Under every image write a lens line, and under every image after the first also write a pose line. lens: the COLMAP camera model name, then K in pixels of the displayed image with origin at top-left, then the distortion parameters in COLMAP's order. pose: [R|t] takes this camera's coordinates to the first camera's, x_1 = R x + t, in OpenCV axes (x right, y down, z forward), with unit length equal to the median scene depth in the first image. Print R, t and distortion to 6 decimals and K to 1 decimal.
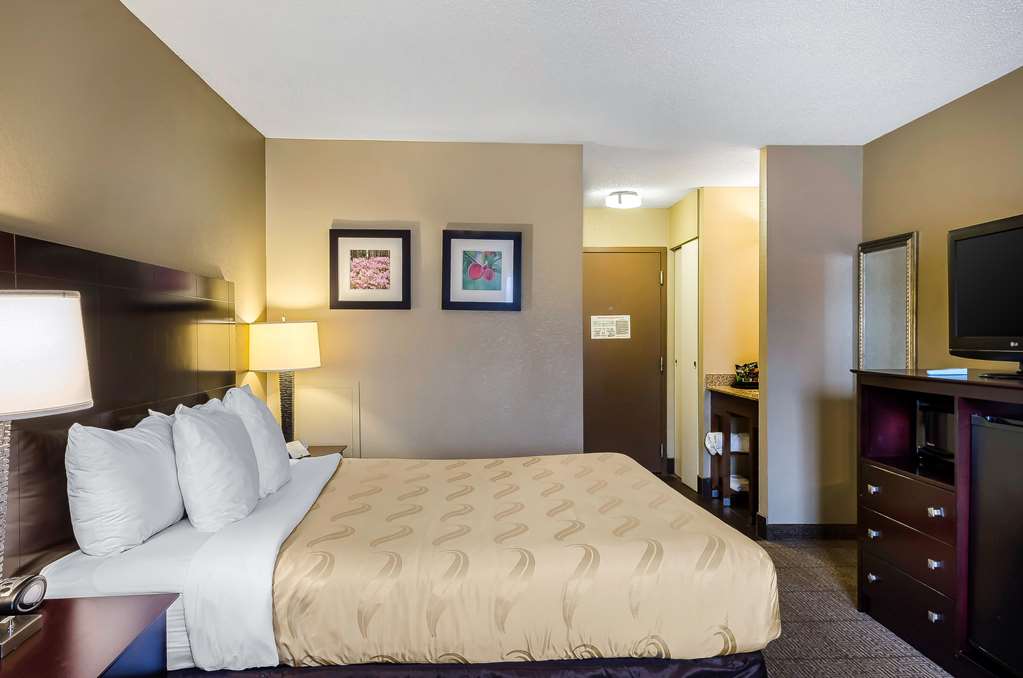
lens RADIAL K [[791.2, 0, 513.6], [0, 791.2, 339.0], [0, 0, 1]] dist [0.040605, -0.022500]
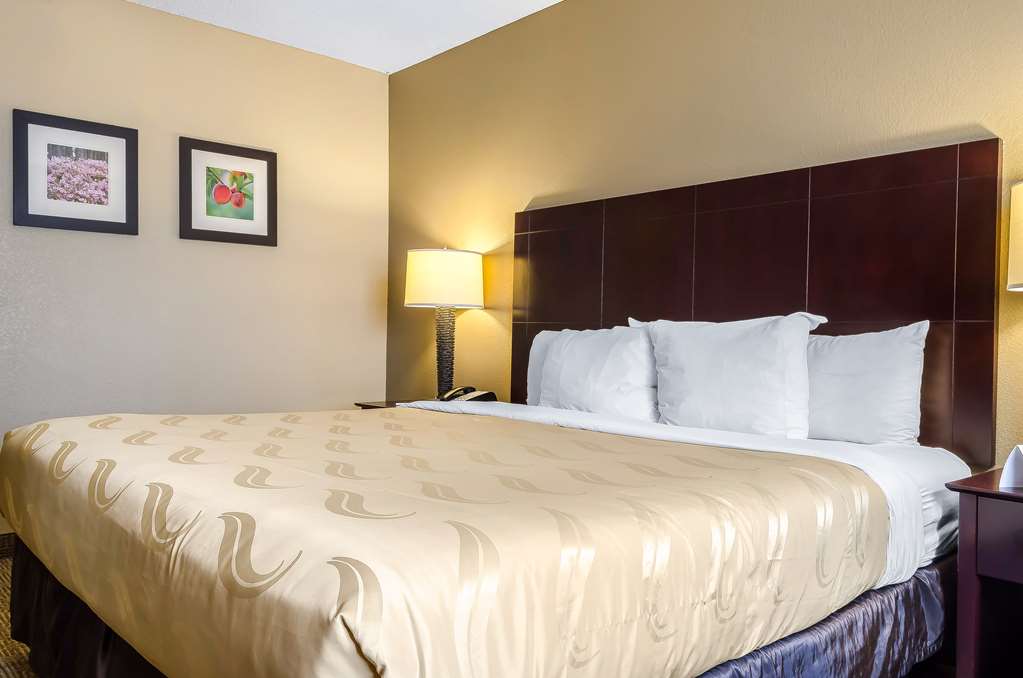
lens RADIAL K [[791.2, 0, 511.5], [0, 791.2, 337.7], [0, 0, 1]] dist [0.040605, -0.022500]
pose [[0.775263, -0.004899, 0.631619, -0.335480], [-0.008881, 0.999787, 0.018655, 0.043831], [-0.631576, -0.020072, 0.775054, 0.178883]]
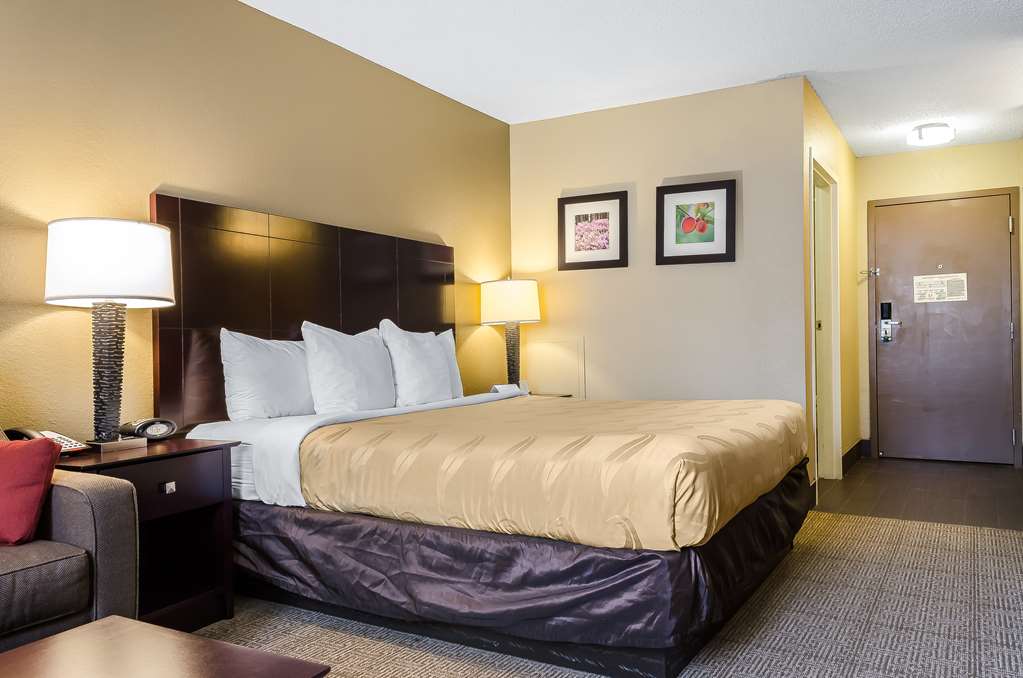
lens RADIAL K [[791.2, 0, 509.4], [0, 791.2, 341.0], [0, 0, 1]] dist [0.040605, -0.022500]
pose [[0.835809, -0.009595, -0.548937, 0.311837], [0.007314, 0.999953, -0.006341, 0.065887], [0.548972, 0.001285, 0.835840, 0.041732]]
